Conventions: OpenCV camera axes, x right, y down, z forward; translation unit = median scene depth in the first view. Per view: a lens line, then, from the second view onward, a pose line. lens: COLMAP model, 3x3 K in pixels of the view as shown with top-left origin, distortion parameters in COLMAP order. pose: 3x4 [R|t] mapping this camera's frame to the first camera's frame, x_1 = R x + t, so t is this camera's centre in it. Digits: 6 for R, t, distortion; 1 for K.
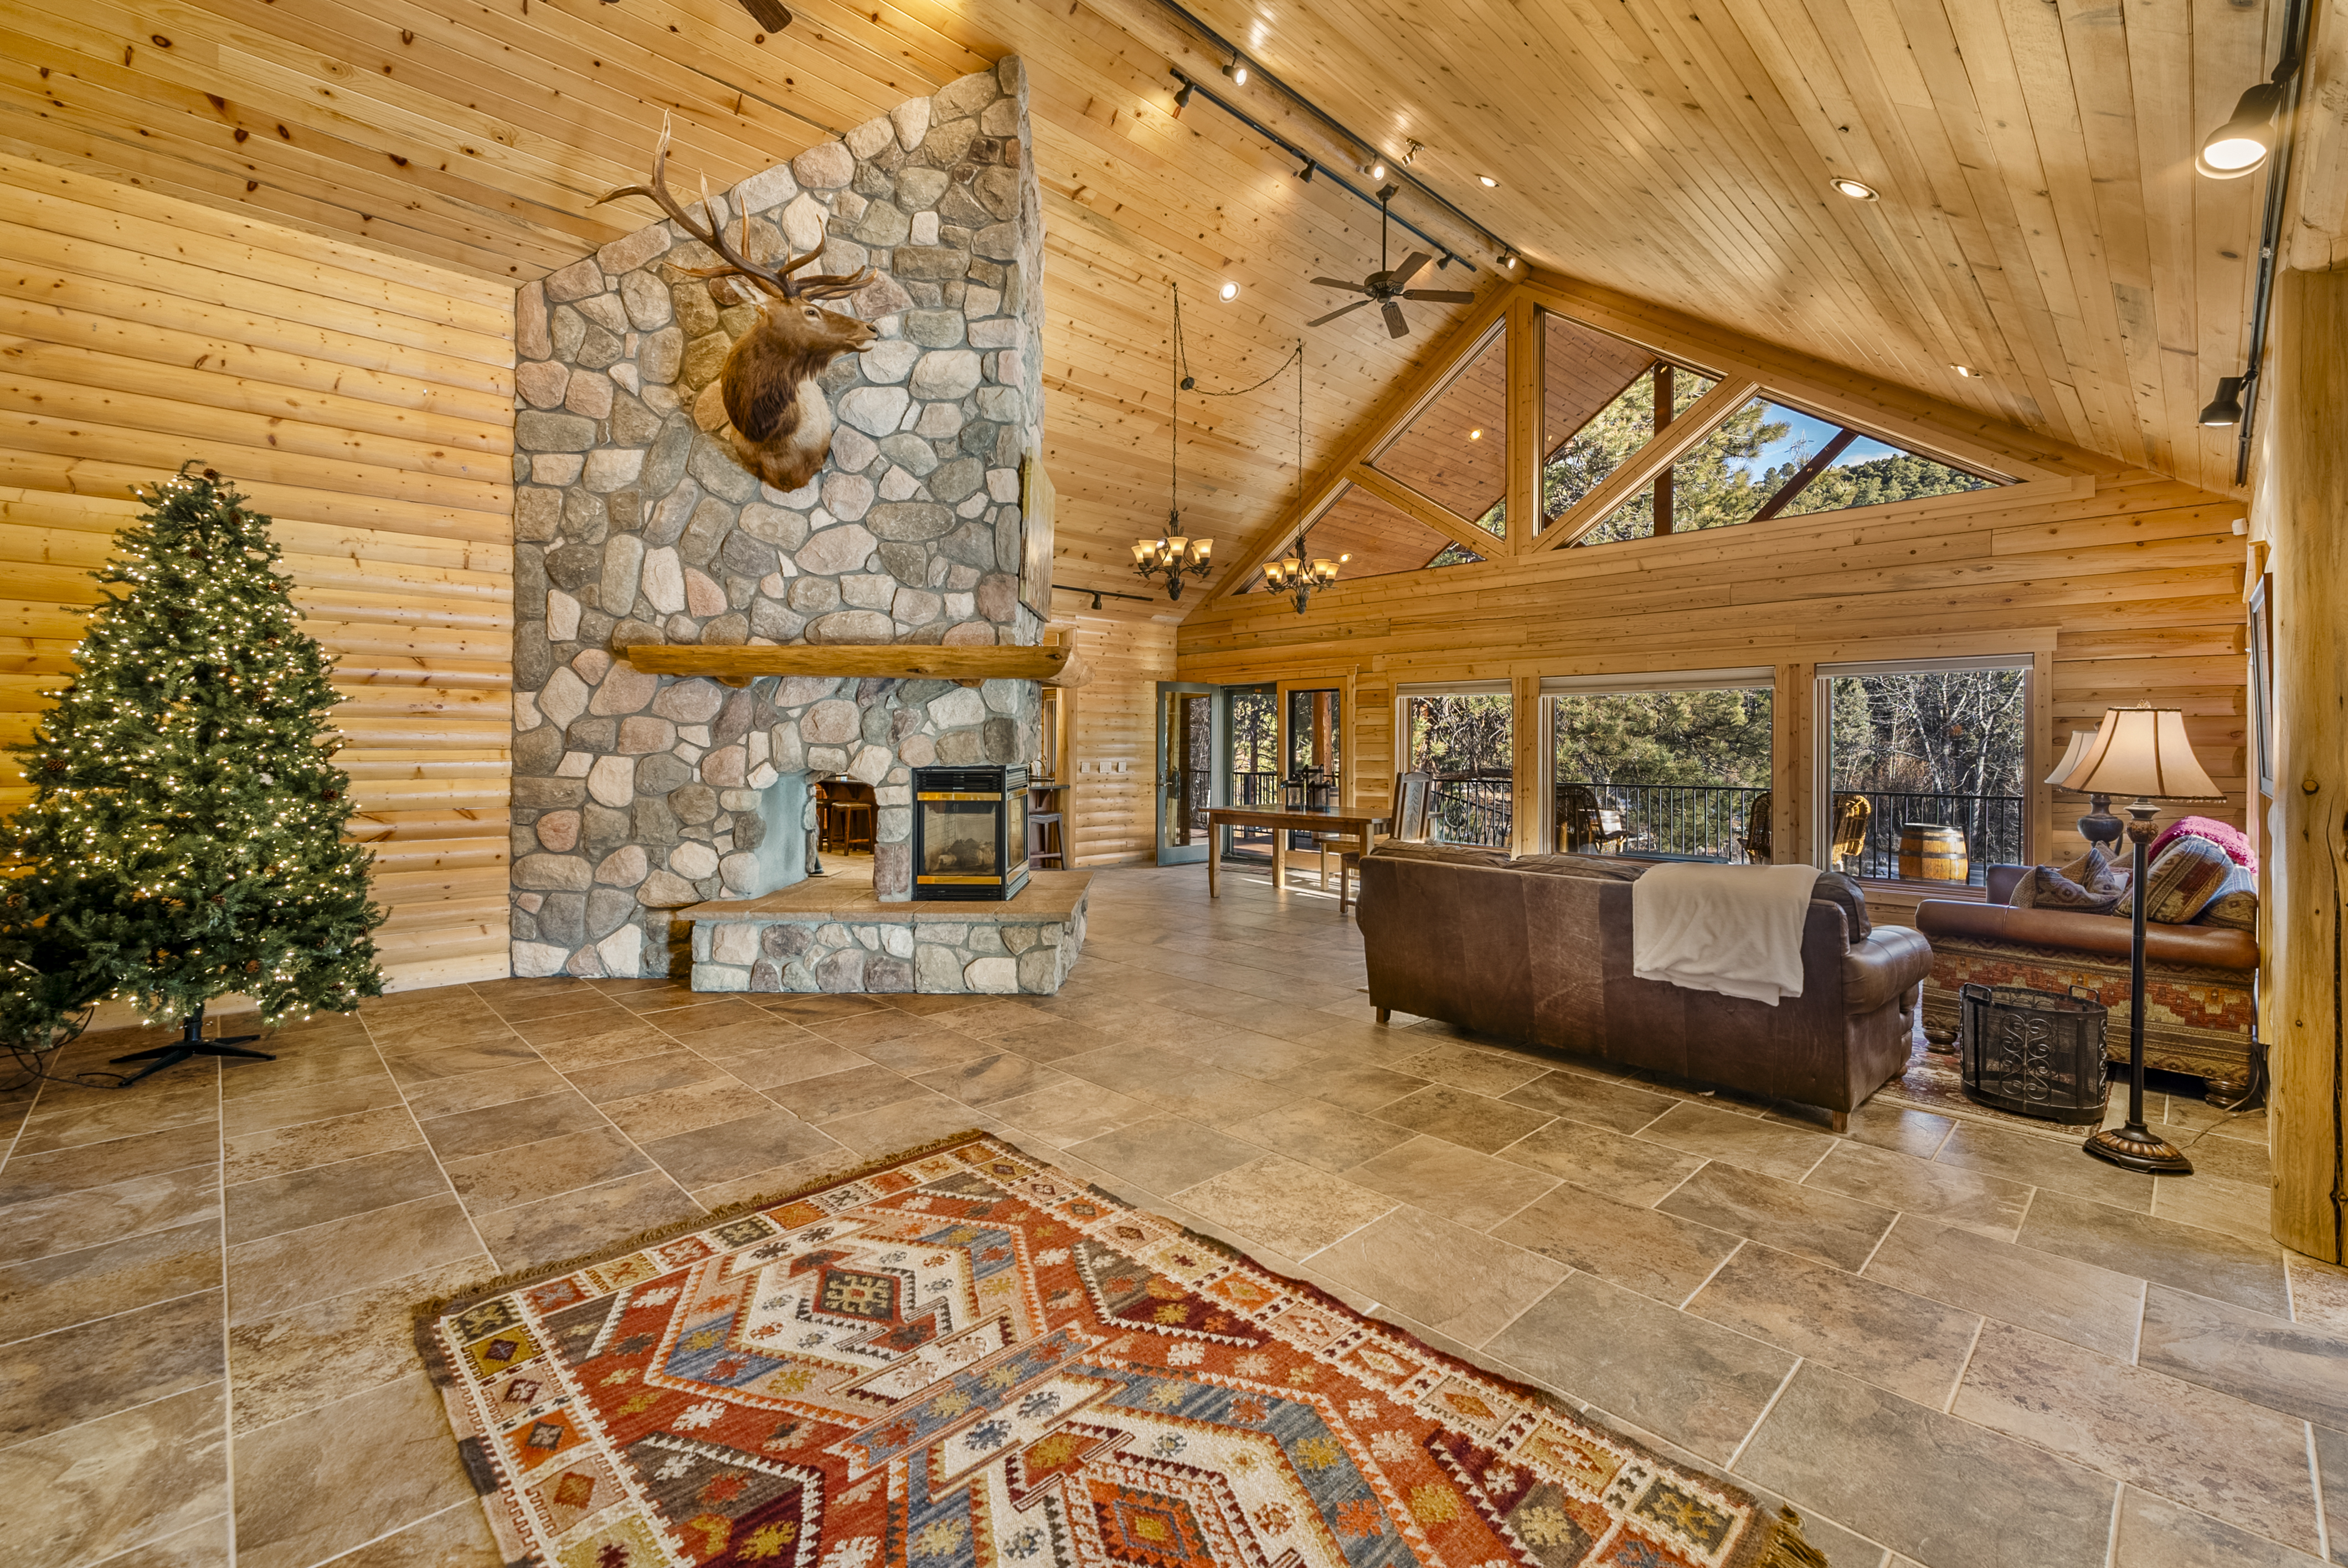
lens RADIAL K [[992.2, 0, 1171.7], [0, 992.2, 747.7], [0, 0, 1]] dist [-0.001874, -0.000189]
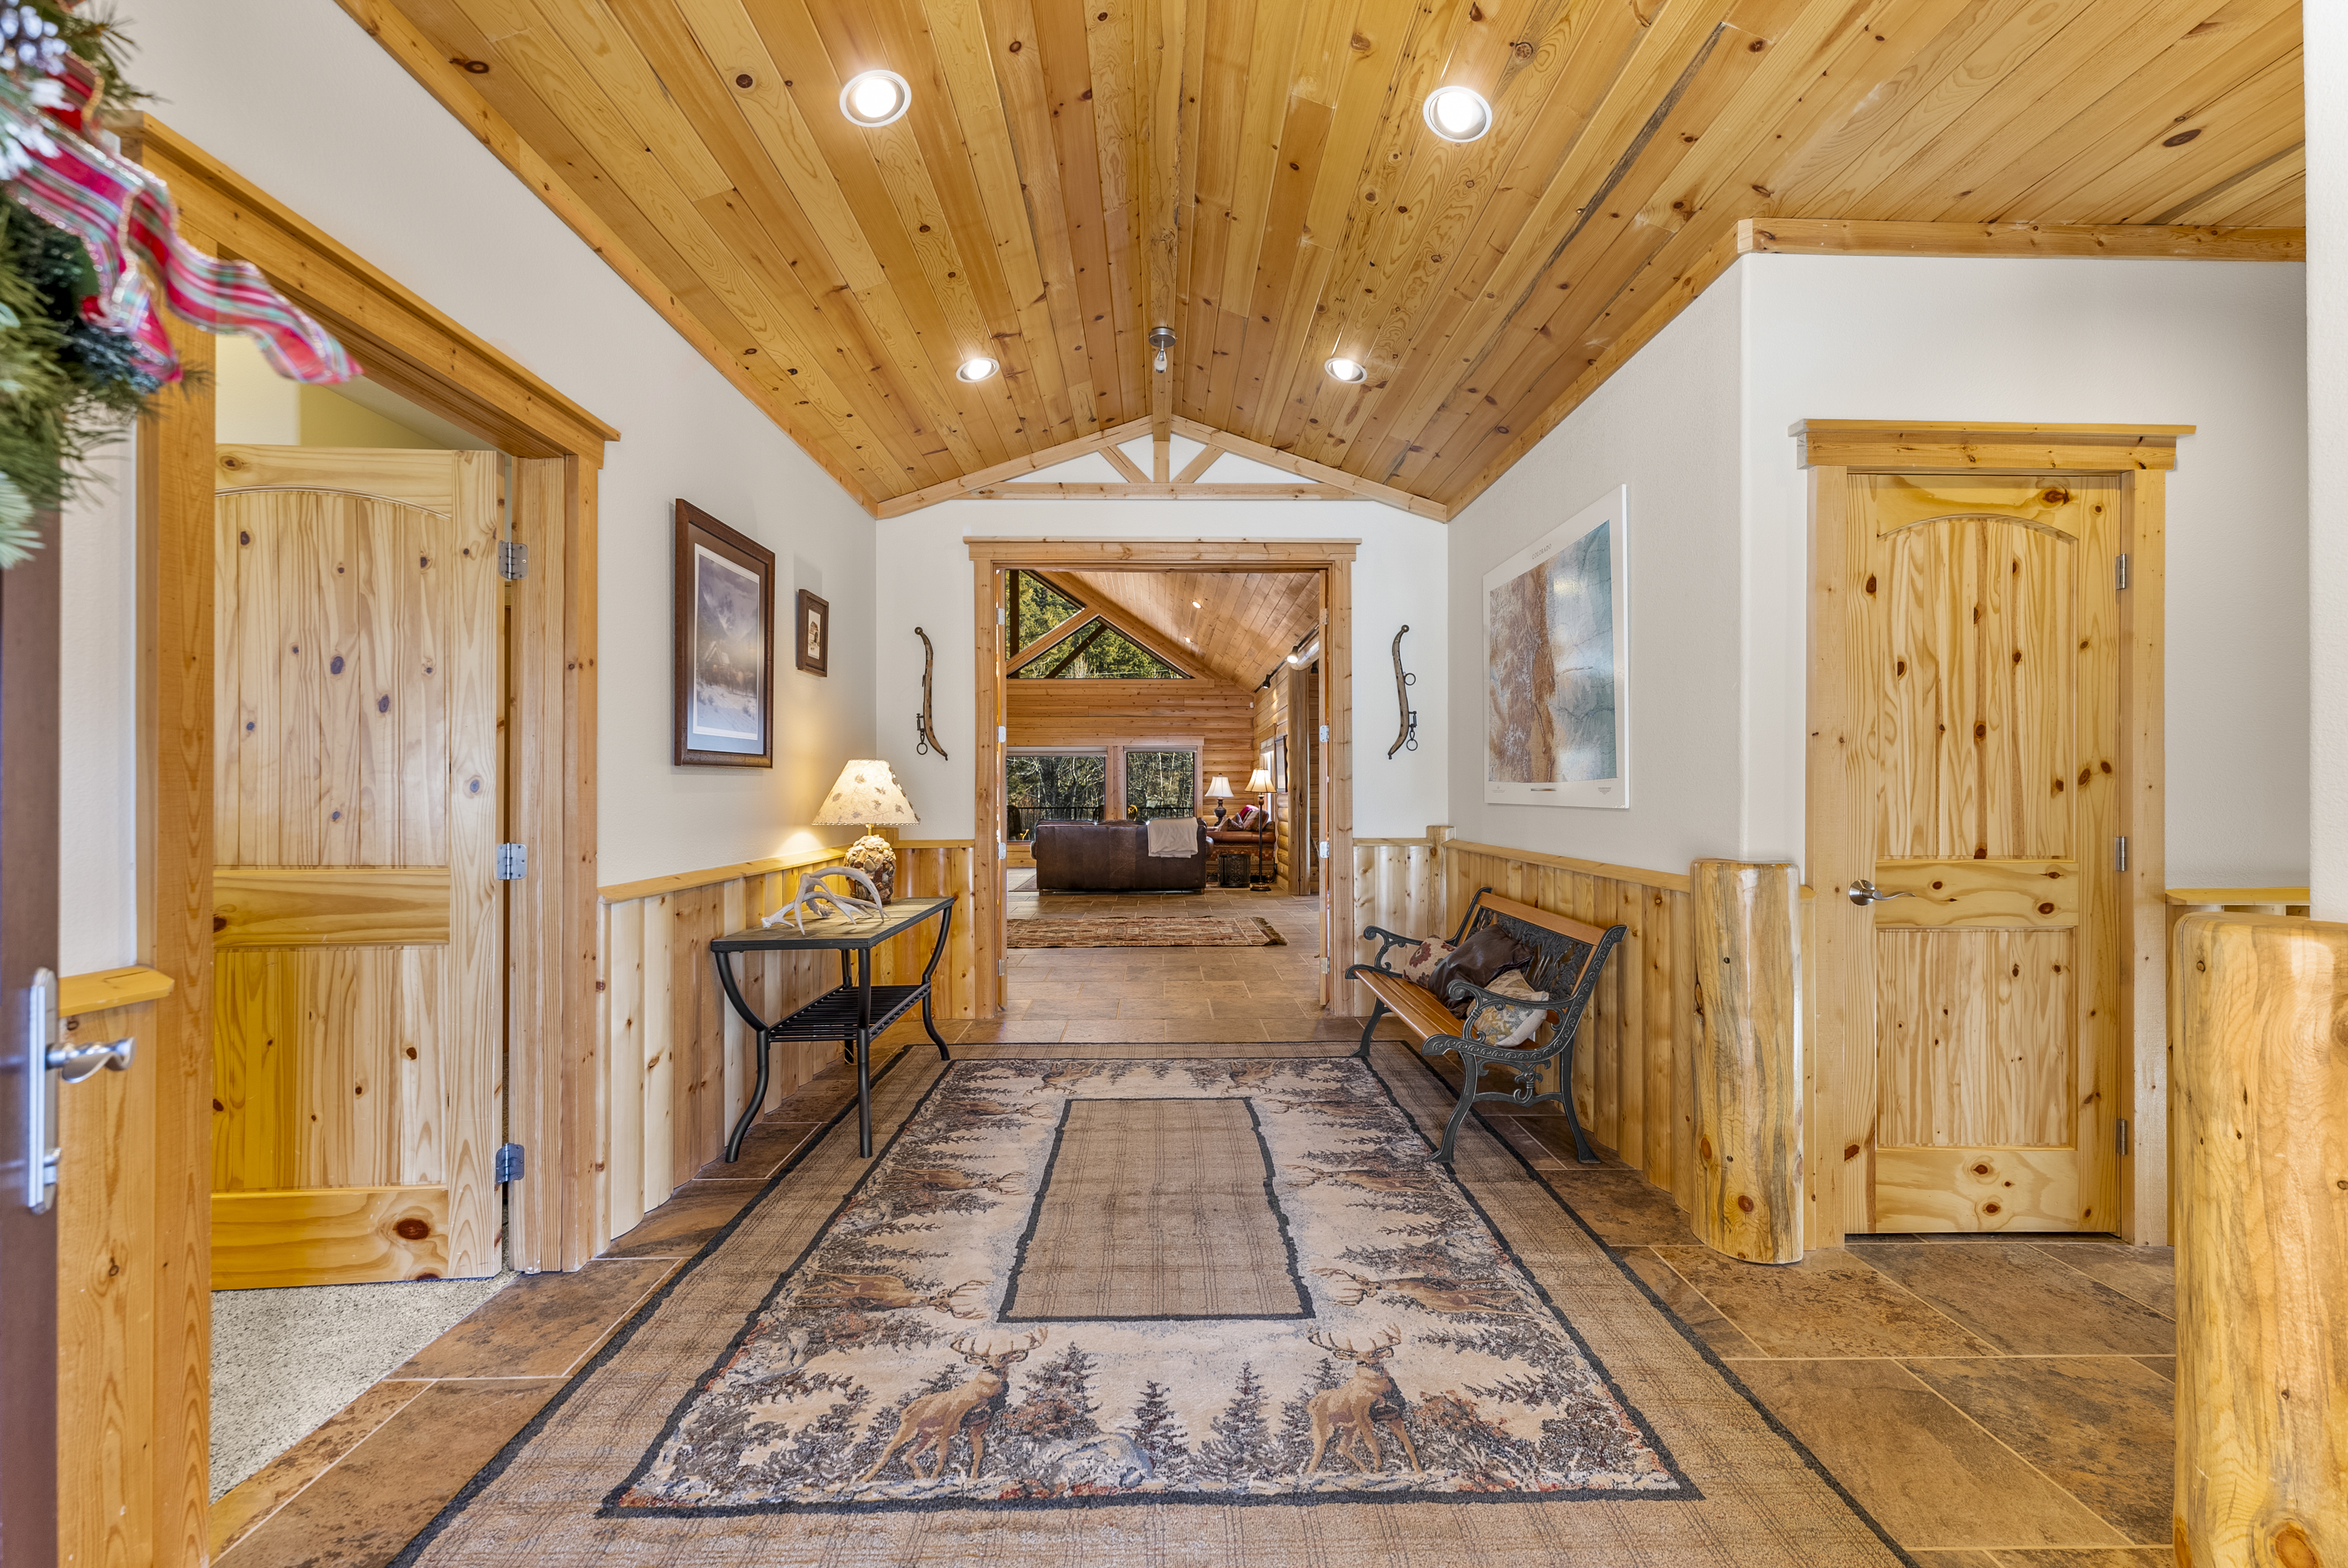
lens RADIAL K [[960.5, 0, 1173.7], [0, 960.5, 772.0], [0, 0, 1]] dist [0.000683, 0.000032]
pose [[0.684555, 0.005758, 0.728938, -0.630231], [0.007550, 0.999859, -0.014989, 0.005740], [-0.728922, 0.015764, 0.684415, -0.418677]]
